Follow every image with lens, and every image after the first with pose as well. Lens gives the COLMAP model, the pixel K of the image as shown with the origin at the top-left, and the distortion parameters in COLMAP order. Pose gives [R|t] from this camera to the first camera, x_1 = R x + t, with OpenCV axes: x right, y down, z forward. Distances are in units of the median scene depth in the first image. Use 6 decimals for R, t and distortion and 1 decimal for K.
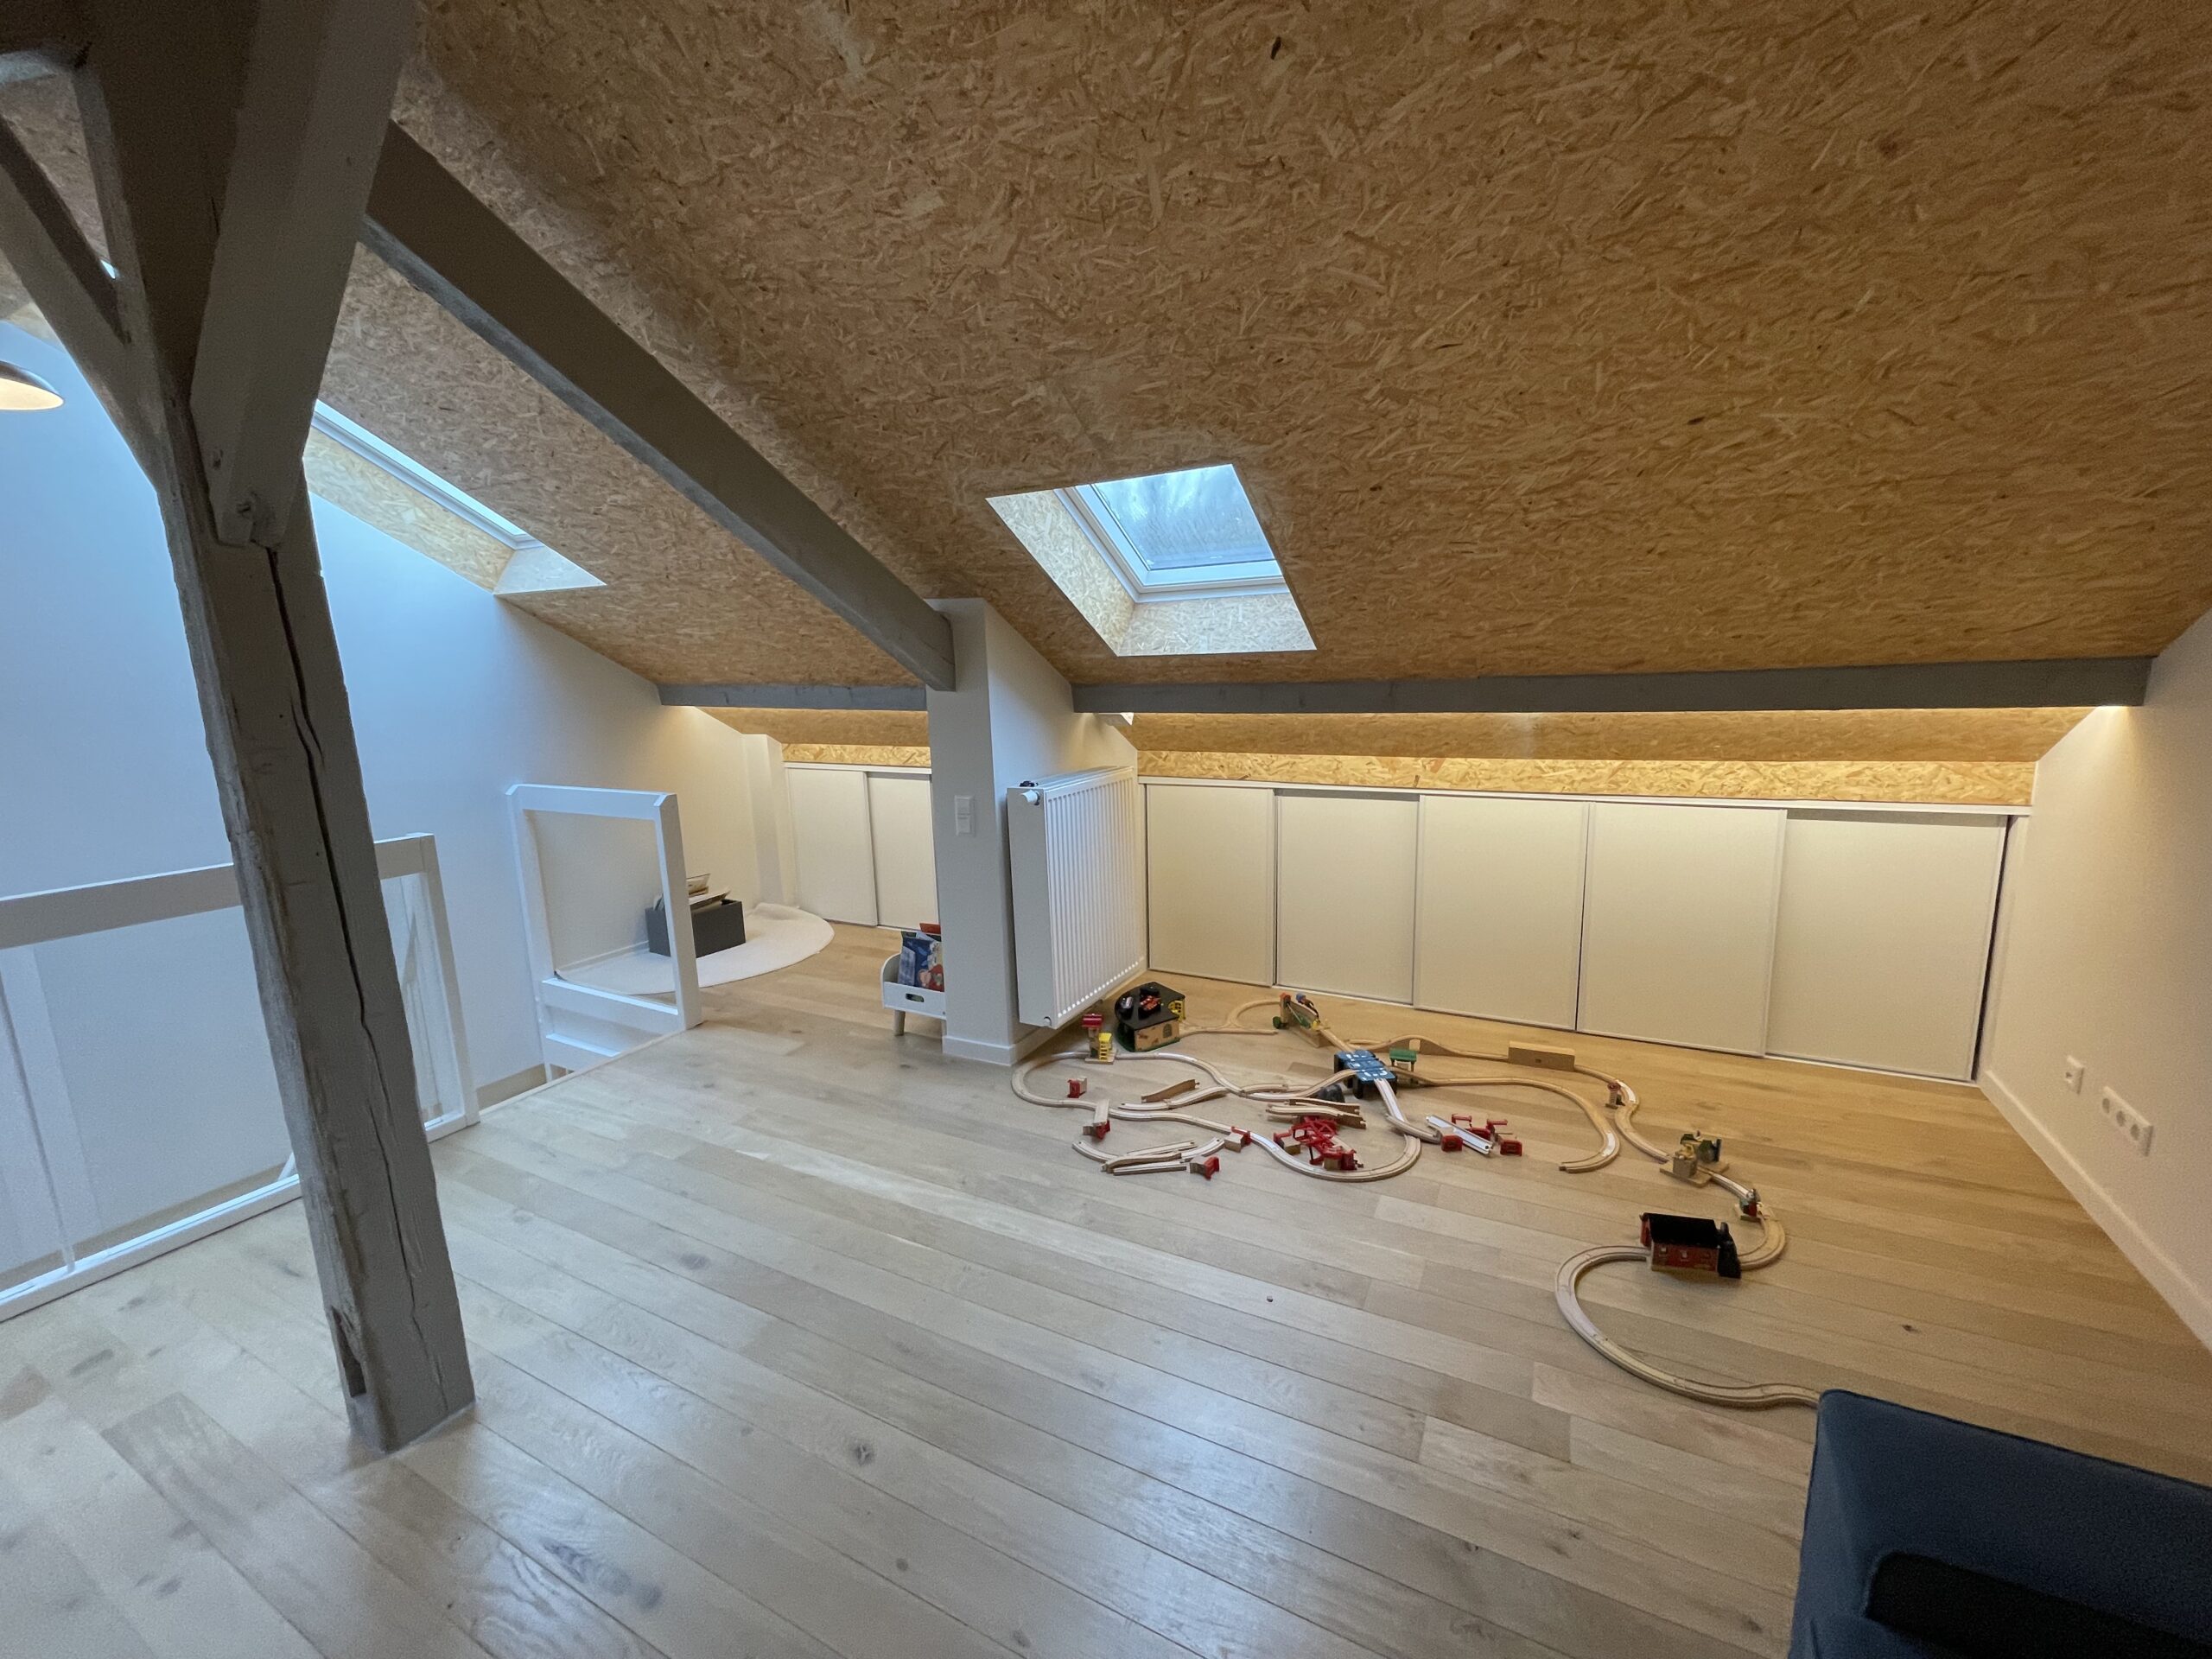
lens RADIAL K [[892.3, 0, 1108.3], [0, 892.3, 823.0], [0, 0, 1]] dist [-0.001195, -0.000009]
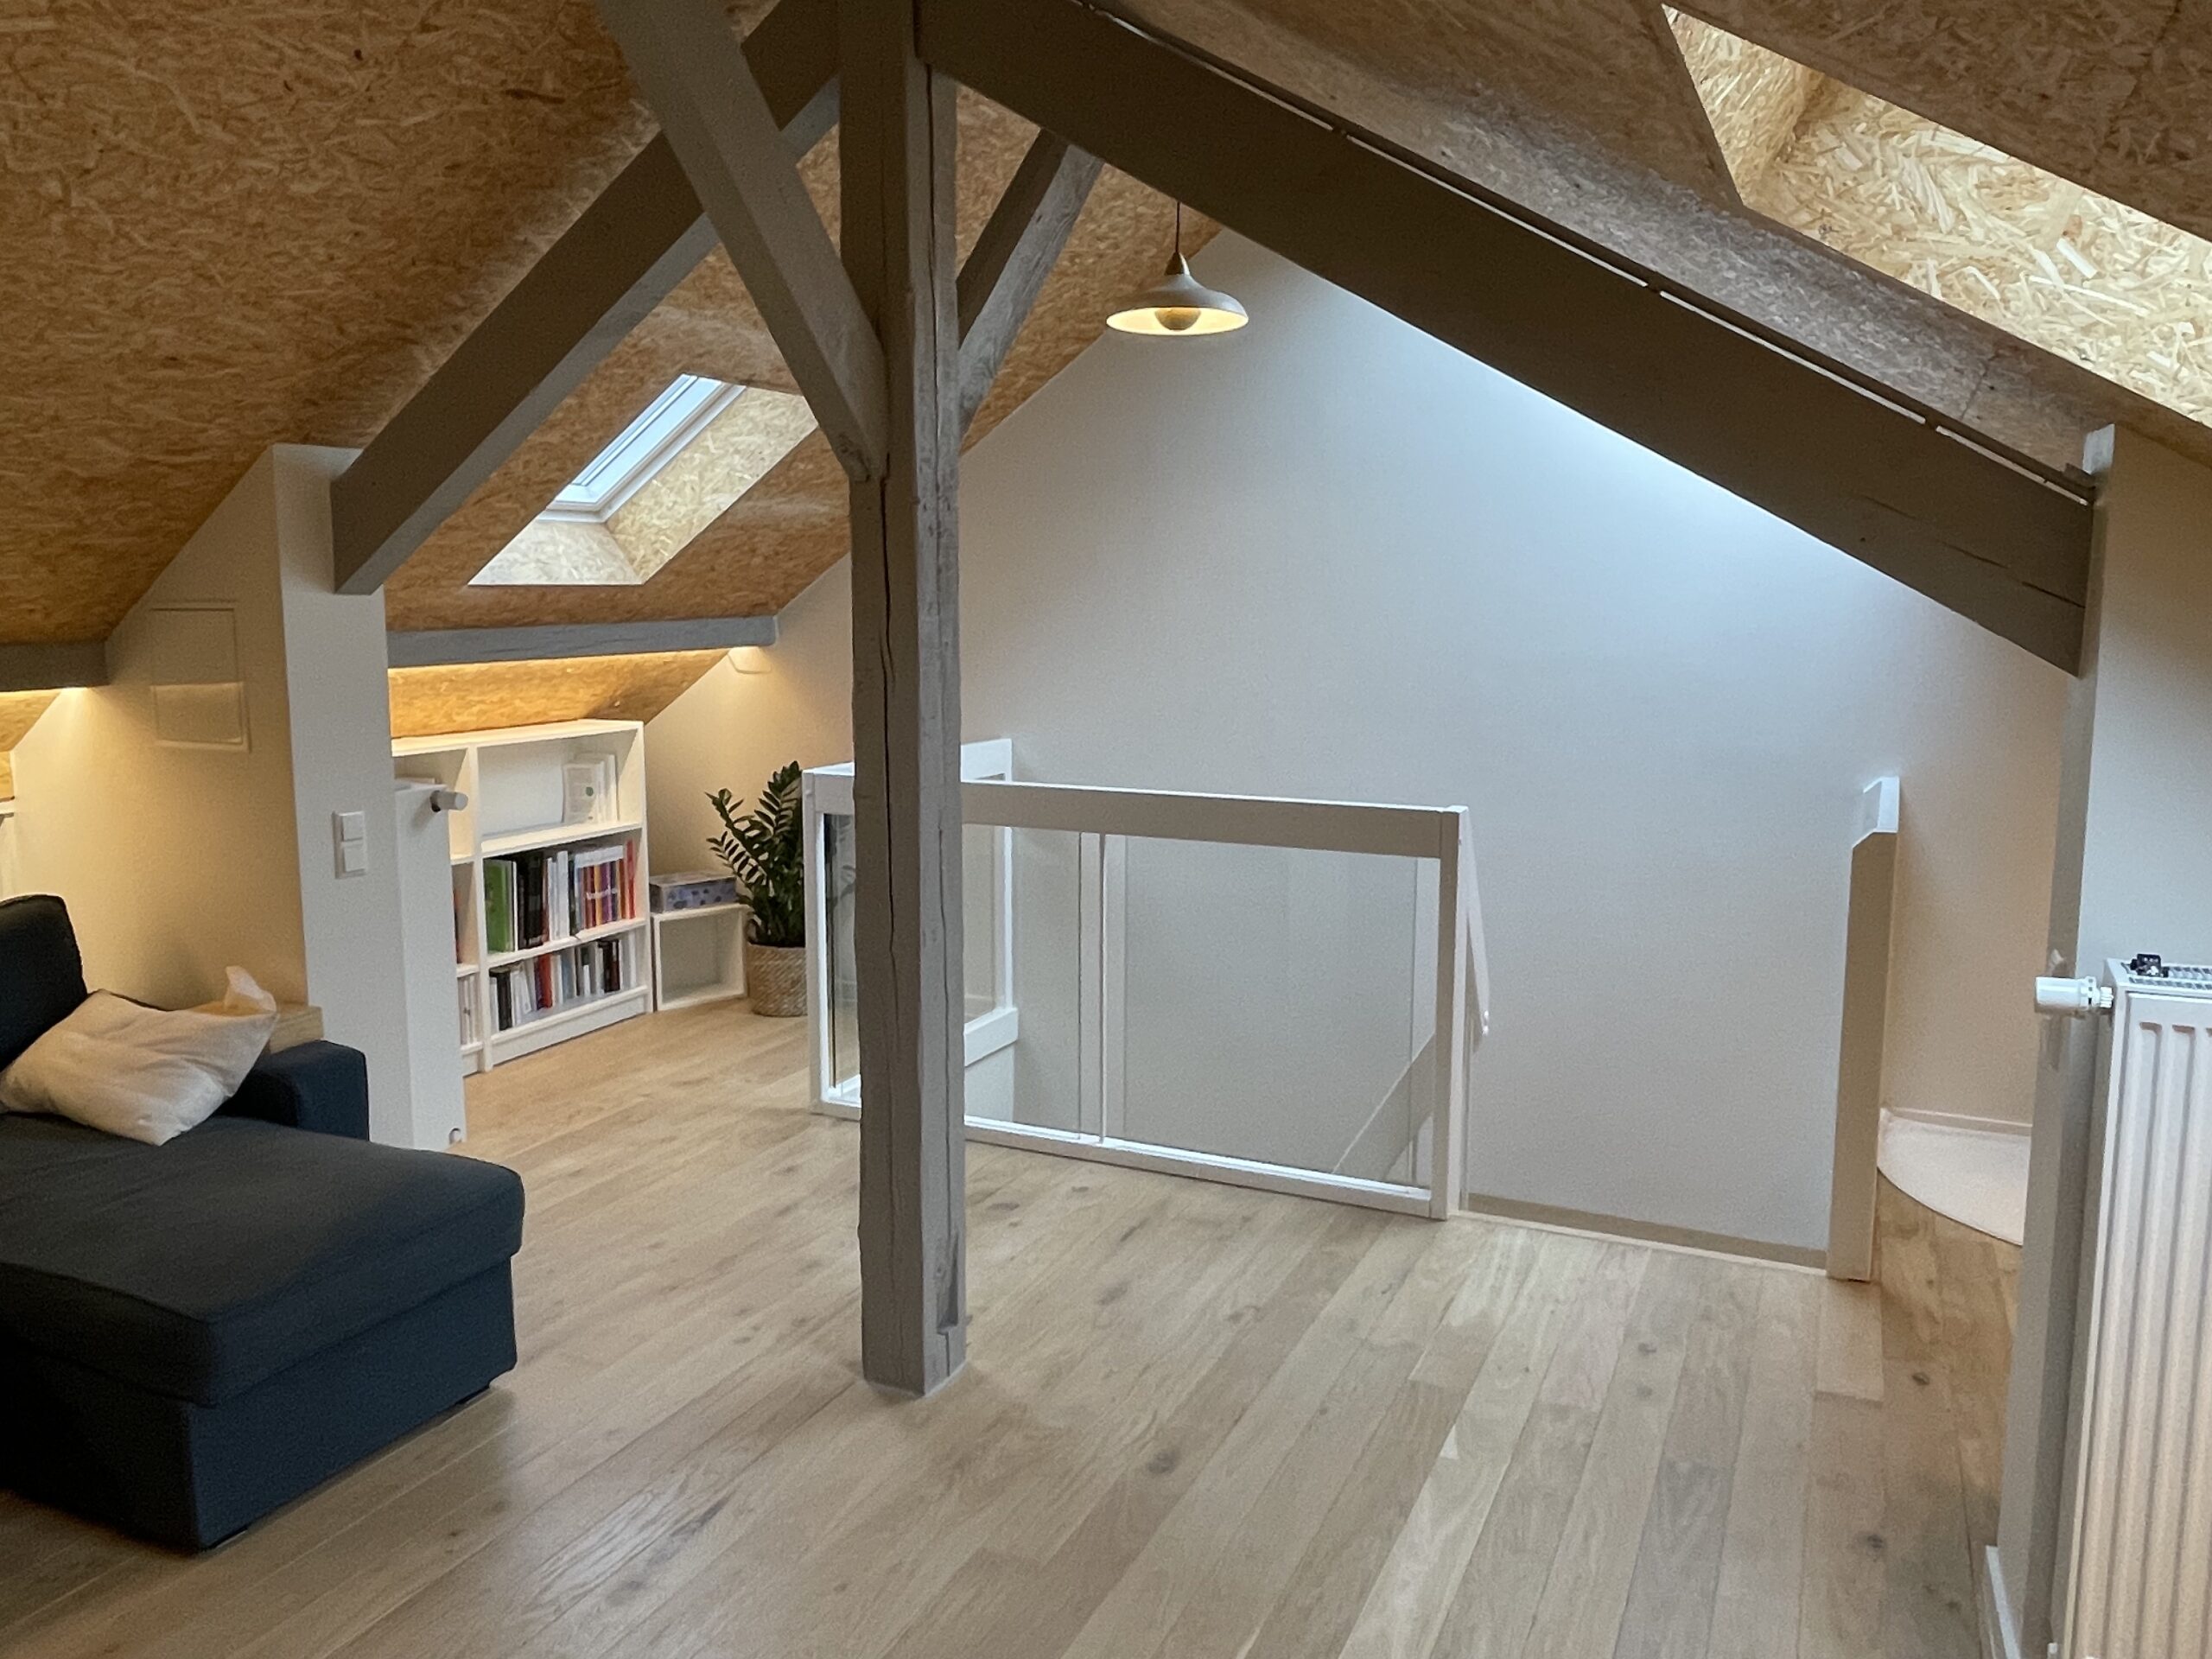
lens RADIAL K [[1630.5, 0, 1096.4], [0, 1630.5, 818.0], [0, 0, 1]] dist [0.025231, -0.044454]
pose [[0.045459, 0.165885, -0.985097, 0.534645], [-0.174288, 0.972309, 0.155688, -0.136060], [0.983645, 0.164613, 0.073112, 0.601954]]
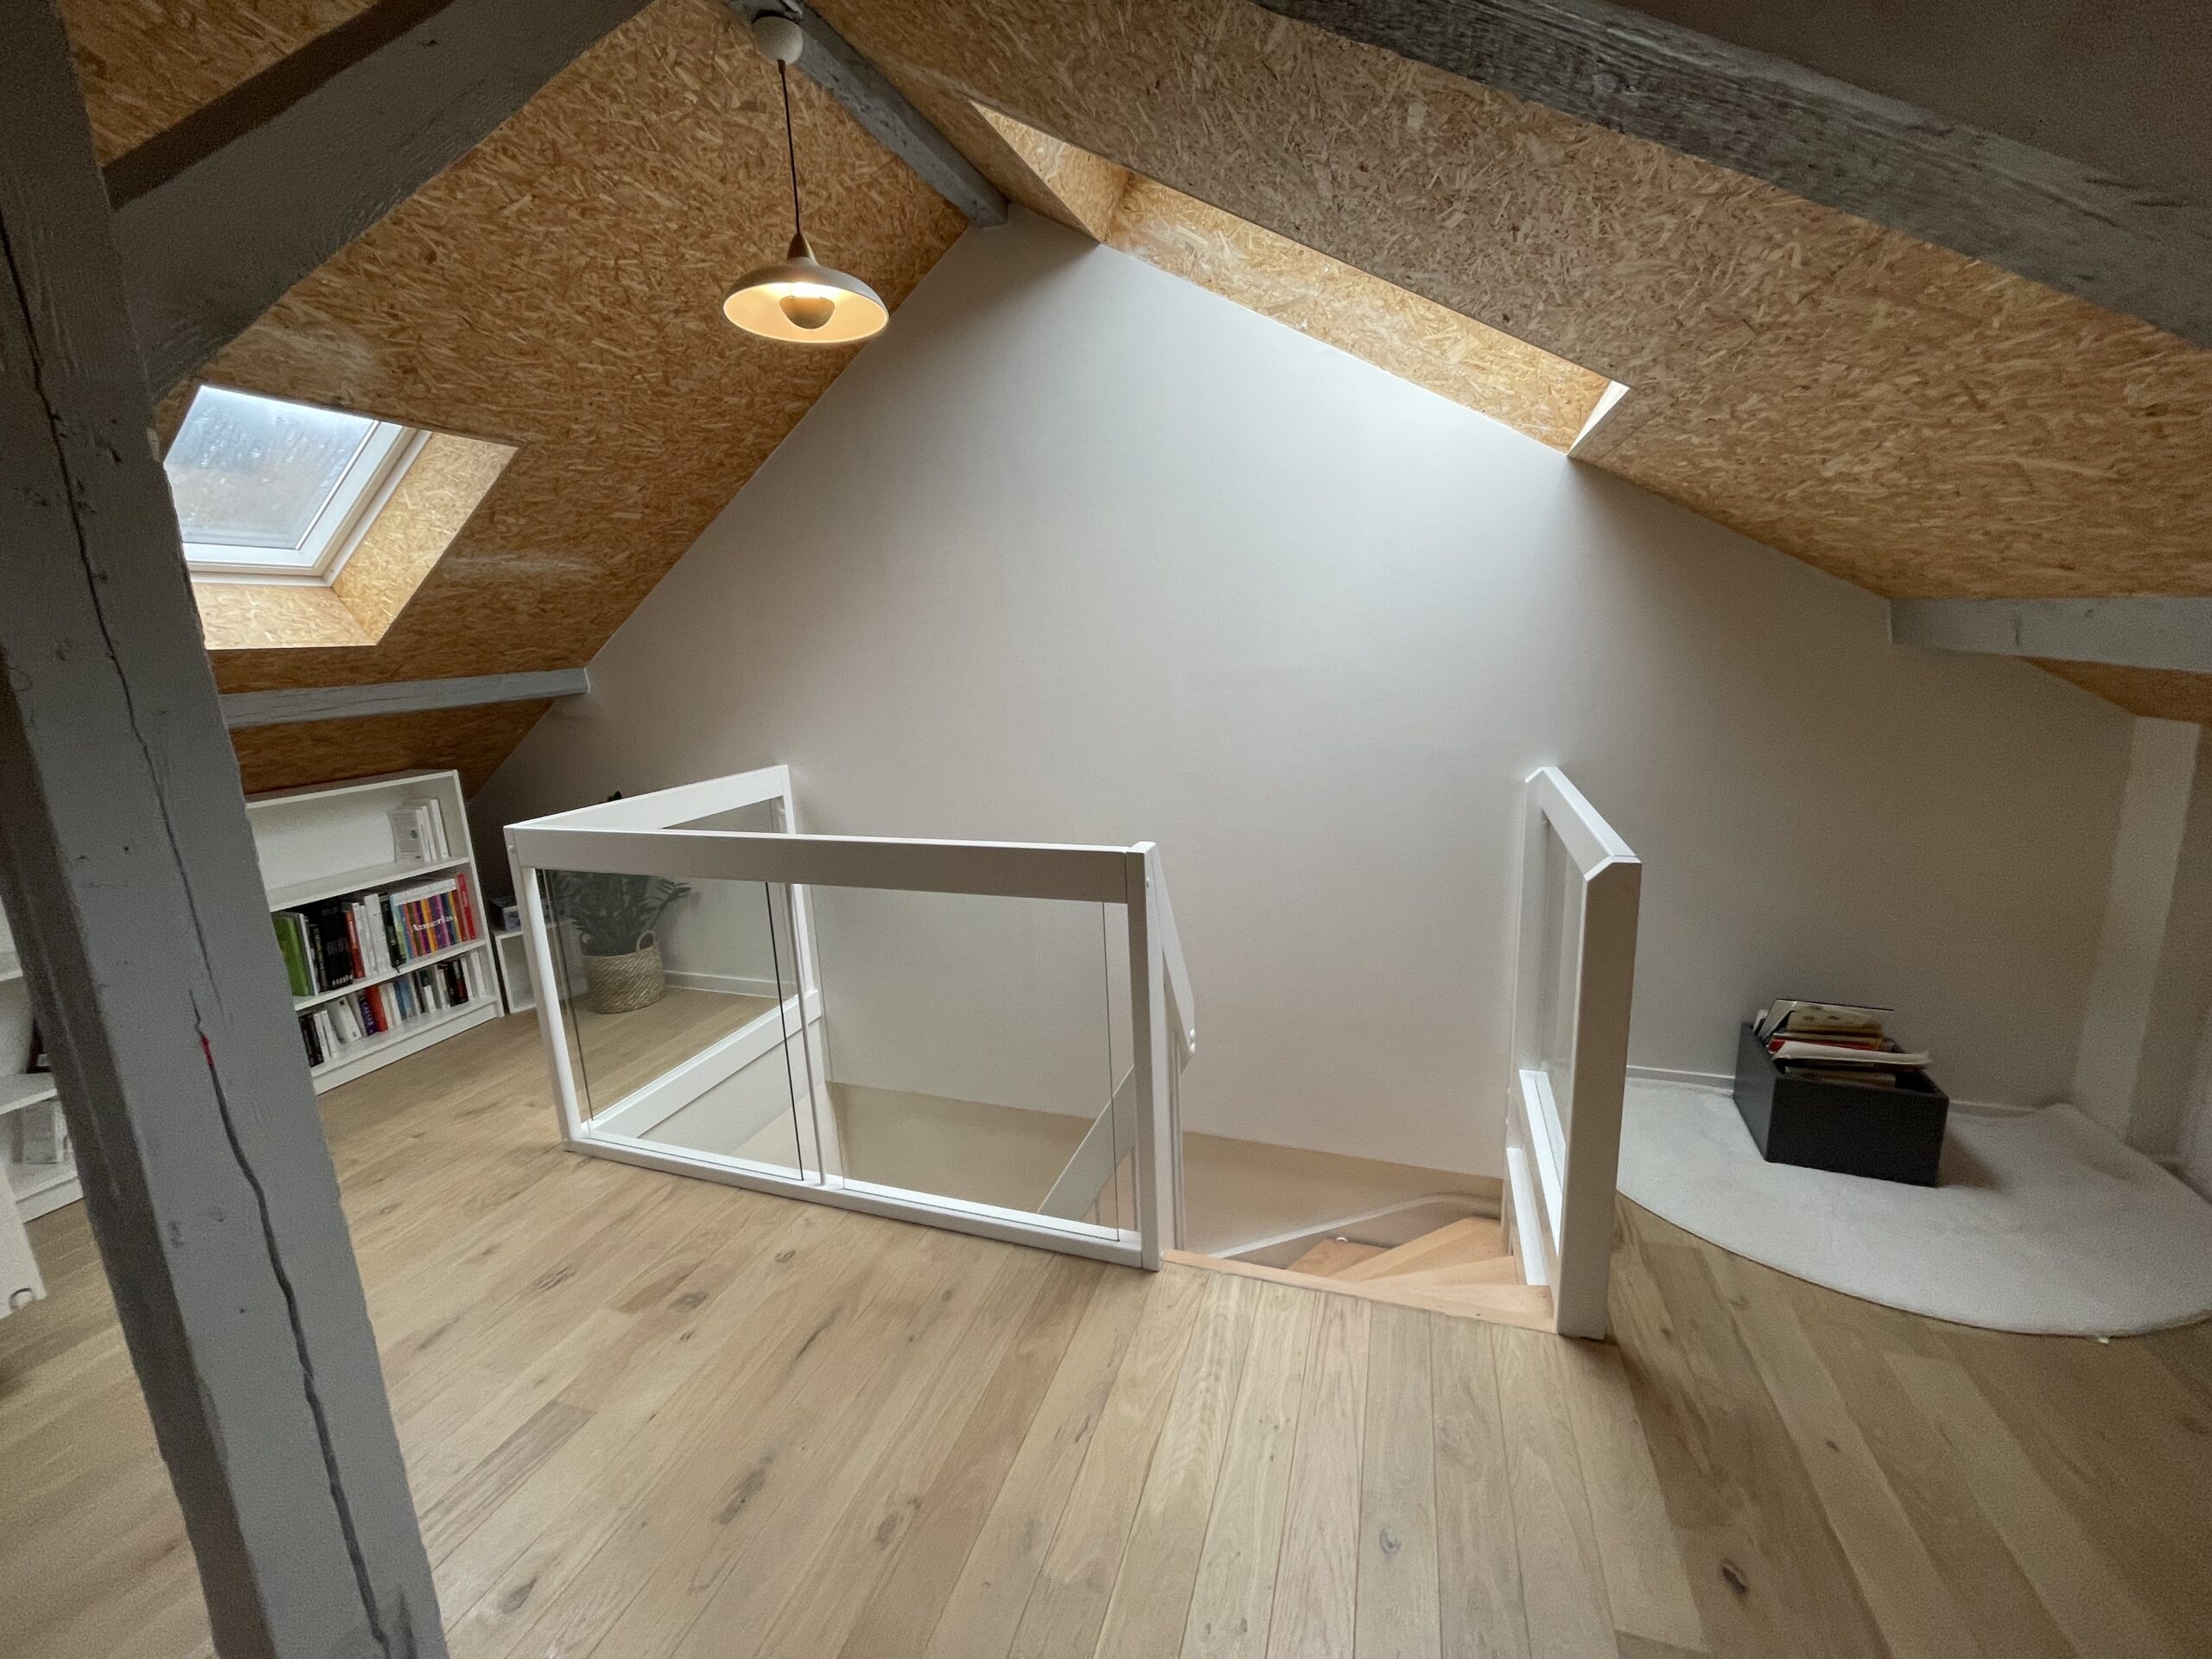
lens RADIAL K [[891.7, 0, 1095.9], [0, 891.7, 825.0], [0, 0, 1]] dist [-0.000668, 0.000742]
pose [[0.150434, 0.225849, -0.962477, -0.136987], [-0.127455, 0.969862, 0.207661, -0.135692], [0.980370, 0.091433, 0.174686, 0.836328]]
